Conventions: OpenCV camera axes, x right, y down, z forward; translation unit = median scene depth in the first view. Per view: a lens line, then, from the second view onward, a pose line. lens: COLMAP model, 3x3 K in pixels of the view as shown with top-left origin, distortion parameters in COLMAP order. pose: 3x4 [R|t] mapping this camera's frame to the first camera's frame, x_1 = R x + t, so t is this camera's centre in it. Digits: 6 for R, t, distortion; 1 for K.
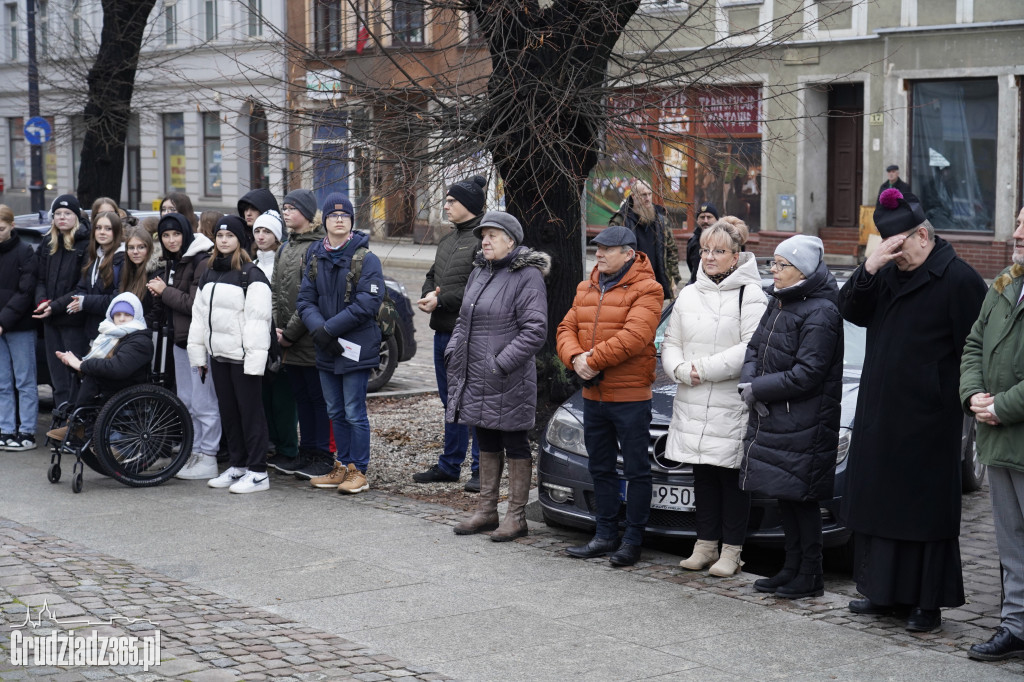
lens RADIAL K [[1924.3, 0, 537.1], [0, 1924.3, 353.1], [0, 0, 1]] dist [0.026690, 0.194430]
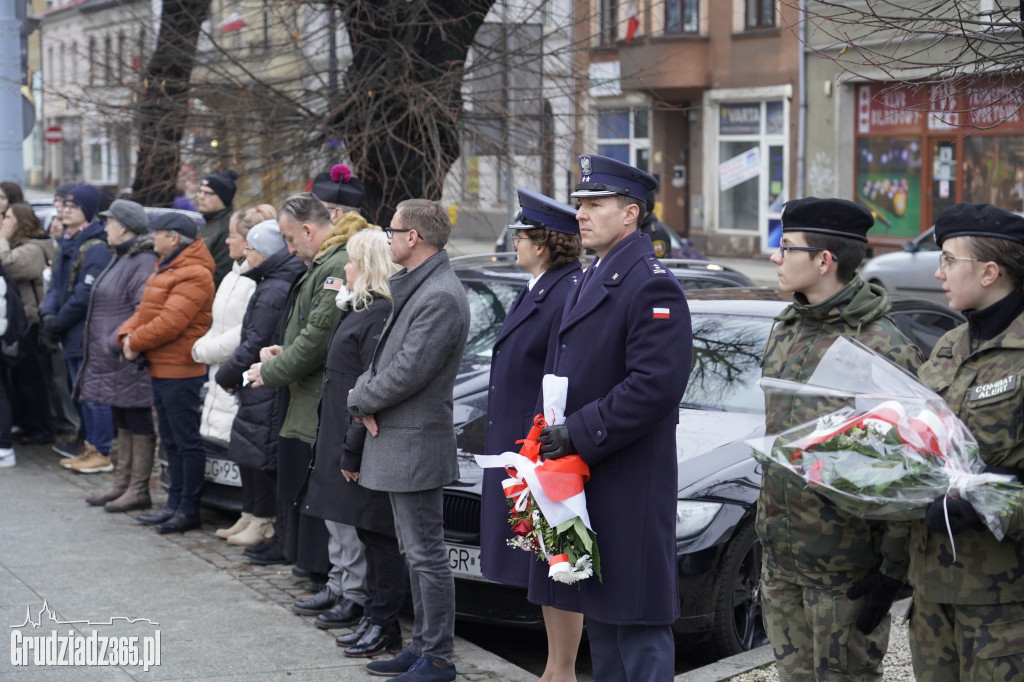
lens RADIAL K [[2264.4, 0, 558.2], [0, 2264.4, 341.4], [0, 0, 1]] dist [0.086345, -0.059171]
pose [[0.970817, 0.019265, -0.239048, 0.374653], [-0.024653, 0.999504, -0.019573, 0.016386], [0.238553, 0.024895, 0.970810, -0.113752]]
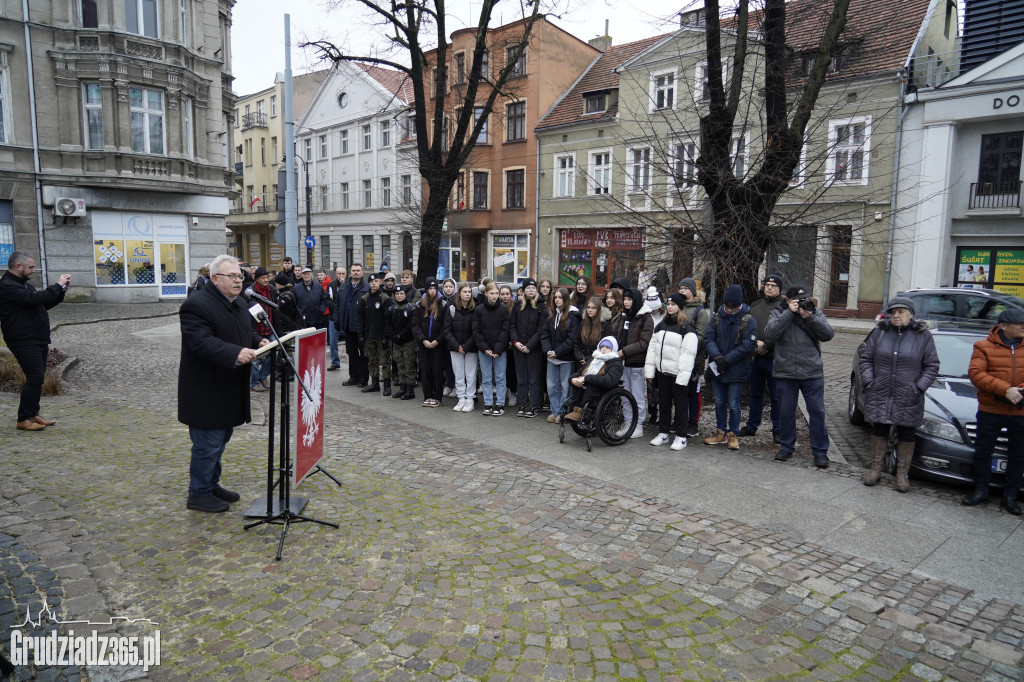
lens RADIAL K [[703.0, 0, 512.0], [0, 703.0, 341.0], [0, 0, 1]] dist [-0.015547, 0.001398]
pose [[0.995015, 0.003366, 0.099664, -0.321724], [-0.005440, 0.999774, 0.020539, -0.035013], [-0.099572, -0.020979, 0.994809, 0.324260]]
